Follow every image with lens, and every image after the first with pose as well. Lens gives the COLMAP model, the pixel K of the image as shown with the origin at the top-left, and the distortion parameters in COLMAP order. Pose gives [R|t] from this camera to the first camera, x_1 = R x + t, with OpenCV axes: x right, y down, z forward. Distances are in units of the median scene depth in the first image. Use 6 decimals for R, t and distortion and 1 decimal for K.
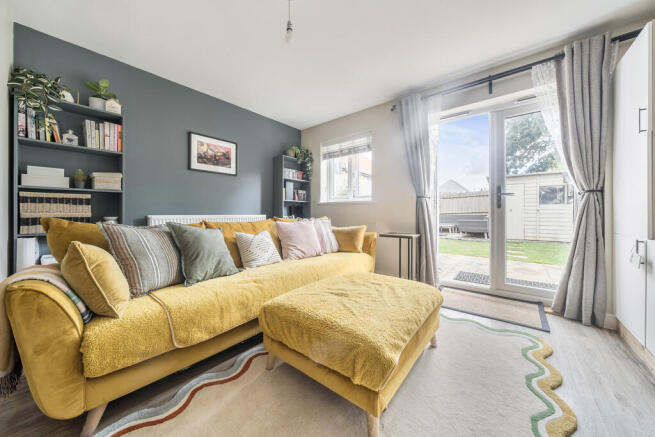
lens RADIAL K [[224.4, 0, 335.4], [0, 224.4, 212.4], [0, 0, 1]] dist [-0.012810, -0.000178]
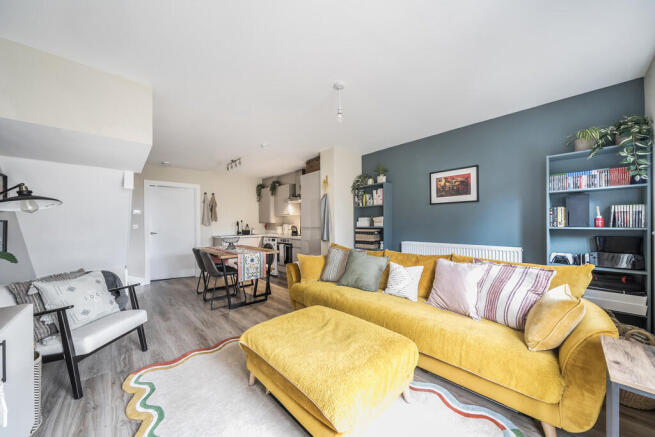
lens RADIAL K [[237.1, 0, 330.8], [0, 237.1, 222.3], [0, 0, 1]] dist [-0.008154, -0.000620]
pose [[-0.134118, -0.004780, -0.990954, 0.846518], [0.009942, 0.999932, -0.006169, -0.120403], [0.990915, -0.010679, -0.134062, 0.809460]]
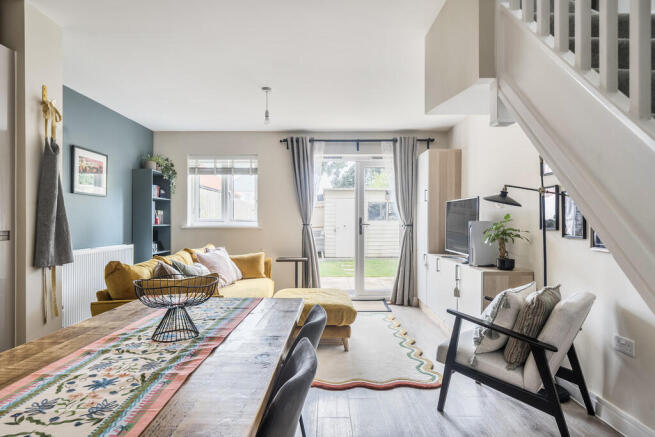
lens RADIAL K [[407.3, 0, 338.4], [0, 407.3, 222.1], [0, 0, 1]] dist [-0.007905, 0.001675]
pose [[0.757992, -0.002239, 0.652260, -1.115653], [-0.000352, 0.999993, 0.003842, -0.119243], [-0.652263, -0.003142, 0.757986, -0.888694]]
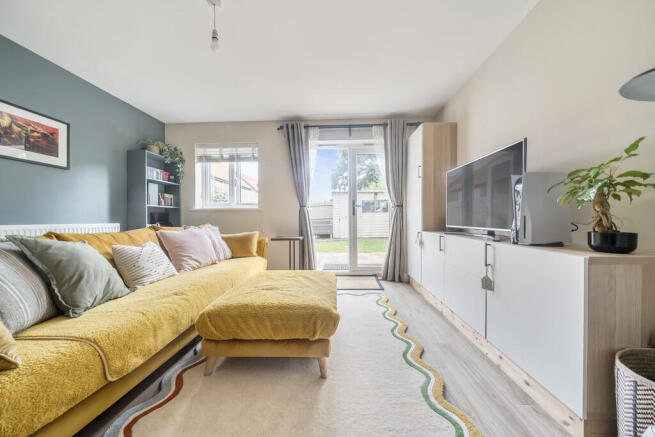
lens RADIAL K [[224.4, 0, 335.0], [0, 224.4, 219.5], [0, 0, 1]] dist [-0.012810, -0.000178]
pose [[0.791050, -0.008631, 0.611691, -0.300706], [0.008634, 0.999958, 0.002943, 0.001580], [-0.611691, 0.002953, 0.791091, -0.097827]]
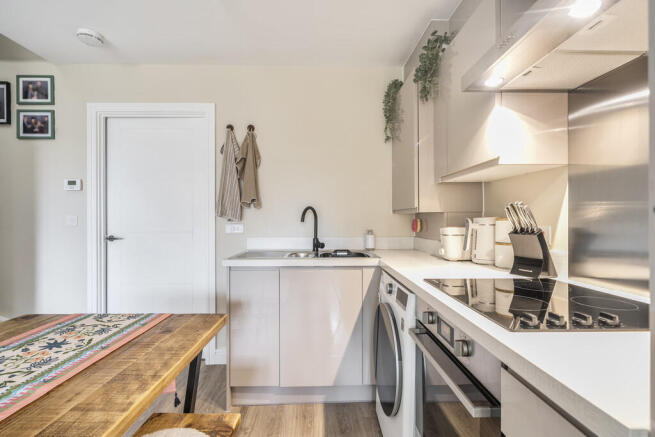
lens RADIAL K [[316.6, 0, 326.5], [0, 316.6, 216.5], [0, 0, 1]] dist [0.014092, 0.000770]
pose [[-0.764576, -0.002700, -0.644528, -1.017750], [0.003813, 0.999955, -0.008712, -0.116522], [0.644522, -0.009118, -0.764531, 0.270793]]
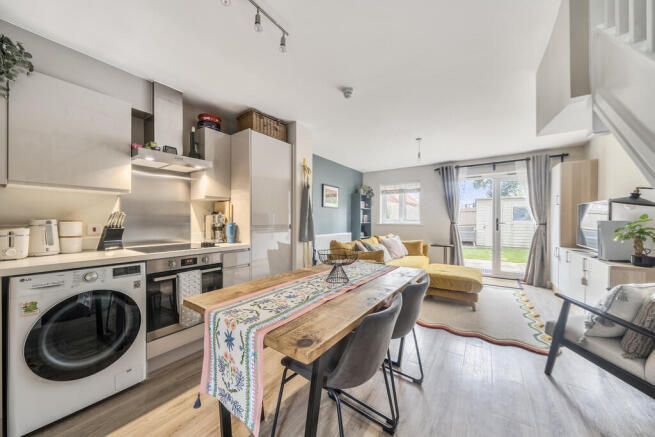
lens RADIAL K [[237.1, 0, 331.8], [0, 237.1, 220.5], [0, 0, 1]] dist [-0.008154, -0.000620]
pose [[0.994502, 0.001163, 0.104712, -0.979769], [-0.001299, 0.999998, 0.001227, -0.118738], [-0.104710, -0.001357, 0.994502, -0.944285]]
